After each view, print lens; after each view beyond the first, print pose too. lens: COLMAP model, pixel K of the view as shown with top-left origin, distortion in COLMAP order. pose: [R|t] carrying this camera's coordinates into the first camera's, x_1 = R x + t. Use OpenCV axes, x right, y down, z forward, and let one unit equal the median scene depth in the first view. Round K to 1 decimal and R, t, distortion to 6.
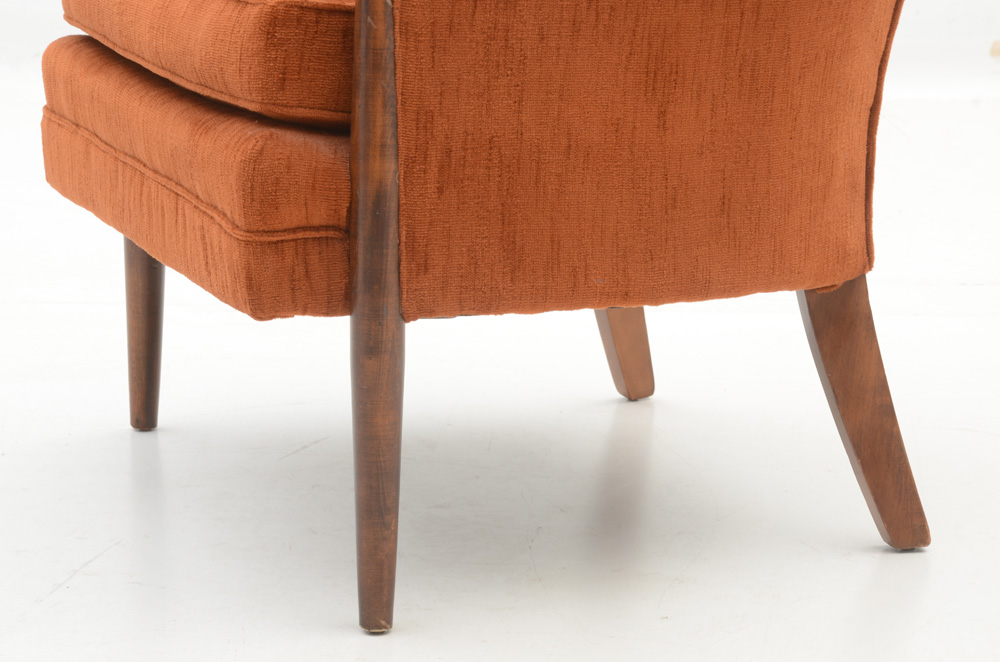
lens RADIAL K [[3218.4, 0, 496.2], [0, 3218.4, 345.0], [0, 0, 1]] dist [0.977199, 0.000000]
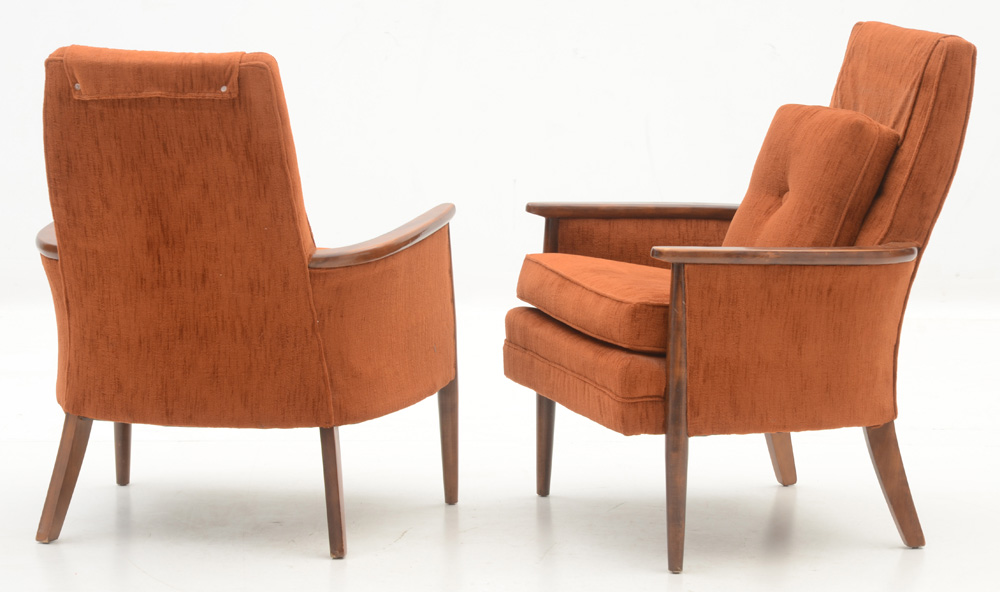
lens RADIAL K [[3711.8, 0, 520.1], [0, 3711.8, 299.6], [0, 0, 1]] dist [1.255879, 0.000000]
pose [[0.999708, 0.003742, -0.023876, -0.083528], [-0.005218, 0.998060, -0.062033, 0.059493], [0.023597, 0.062140, 0.997788, -1.644915]]
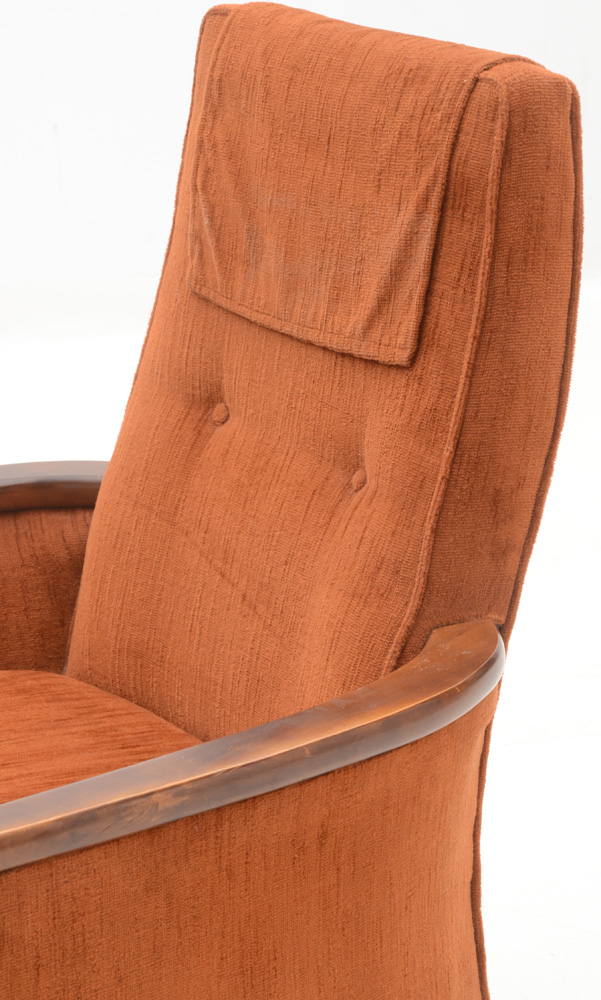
lens RADIAL K [[3115.0, 0, 296.8], [0, 3115.0, 544.2], [0, 0, 1]] dist [0.705139, 0.000000]
pose [[0.975887, -0.157131, 0.151508, -0.044336], [0.136313, 0.980834, 0.139227, -0.297388], [-0.170481, -0.115217, 0.978602, 0.220483]]
